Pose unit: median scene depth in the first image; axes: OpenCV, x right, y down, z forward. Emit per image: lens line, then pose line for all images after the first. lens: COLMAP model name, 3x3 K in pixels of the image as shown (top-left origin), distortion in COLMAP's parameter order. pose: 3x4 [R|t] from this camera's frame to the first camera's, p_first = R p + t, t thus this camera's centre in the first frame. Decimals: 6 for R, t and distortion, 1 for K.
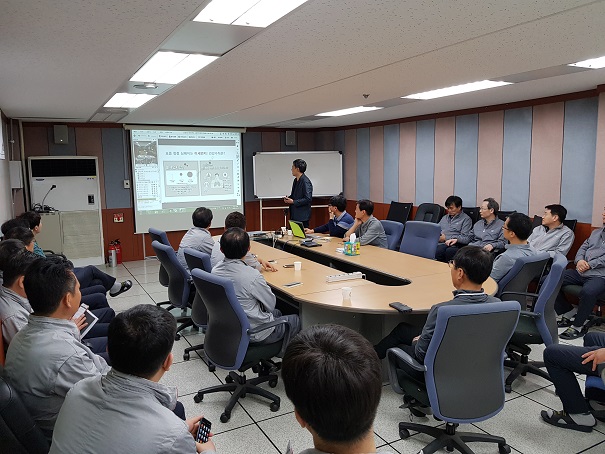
lens RADIAL K [[479.9, 0, 304.0], [0, 479.9, 226.9], [0, 0, 1]] dist [0.031016, -0.068784]
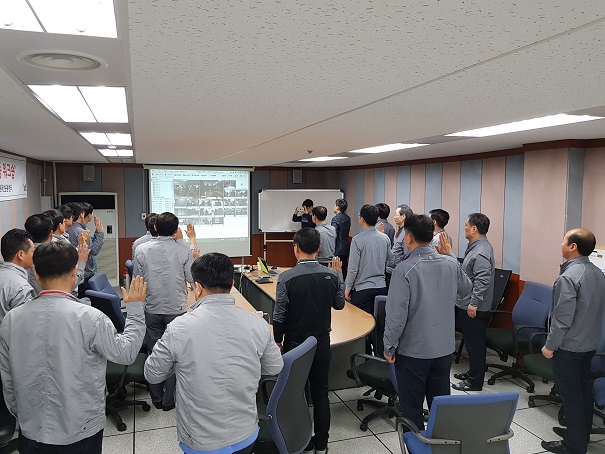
lens RADIAL K [[479.9, 0, 302.1], [0, 479.9, 225.4], [0, 0, 1]] dist [0.031016, -0.068784]
pose [[0.985418, 0.032757, -0.166971, 0.203888], [-0.041005, 0.998090, -0.046197, -0.032305], [0.165139, 0.052370, 0.984879, -0.062019]]
